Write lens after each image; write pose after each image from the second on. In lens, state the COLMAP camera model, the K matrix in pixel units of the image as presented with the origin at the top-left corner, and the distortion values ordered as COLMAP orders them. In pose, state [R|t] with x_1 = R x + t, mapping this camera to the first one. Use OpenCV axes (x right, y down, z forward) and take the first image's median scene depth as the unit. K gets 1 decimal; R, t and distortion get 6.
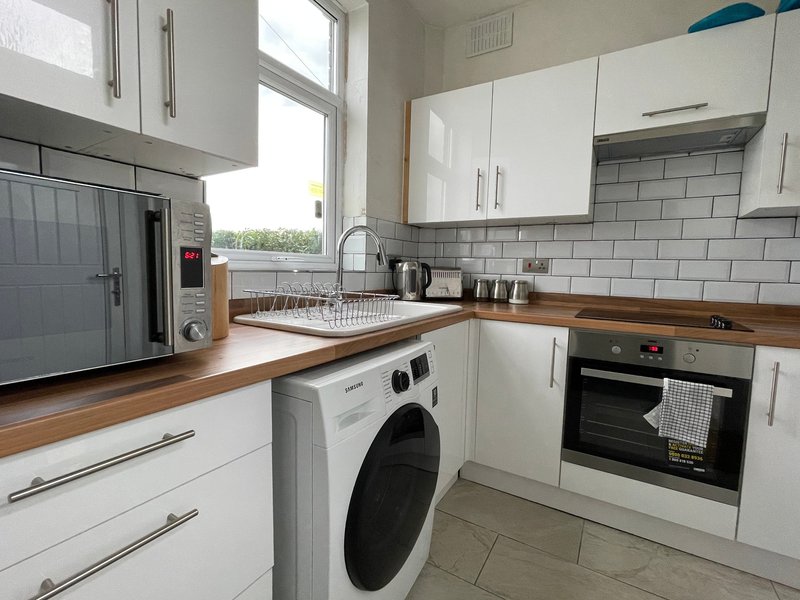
lens RADIAL K [[372.9, 0, 400.0], [0, 372.9, 300.0], [0, 0, 1]] dist [0.000316, 0.000062]
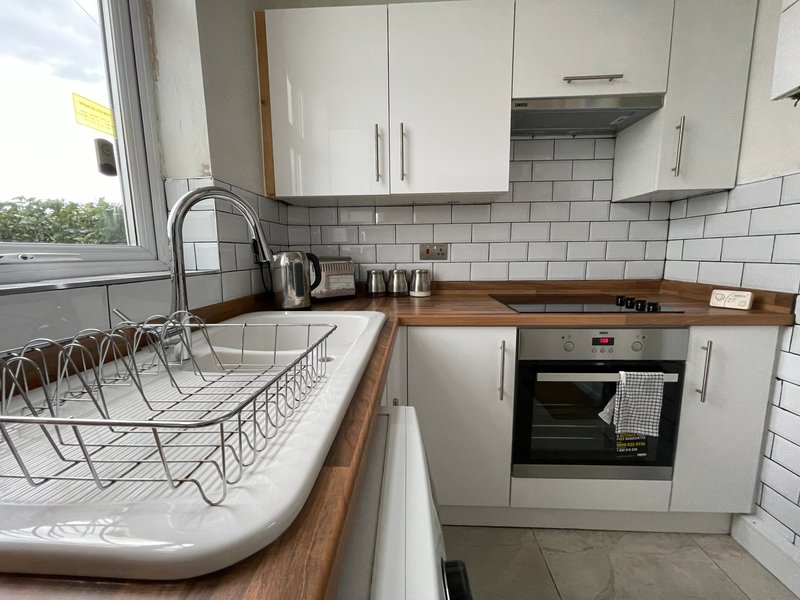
lens RADIAL K [[322.0, 0, 400.0], [0, 322.0, 300.0], [0, 0, 1]] dist [-0.000780, 0.000035]
pose [[0.880077, -0.102711, 0.463588, -0.085062], [0.074296, 0.994086, 0.079201, -0.049833], [-0.468982, -0.035260, 0.882504, 0.397619]]
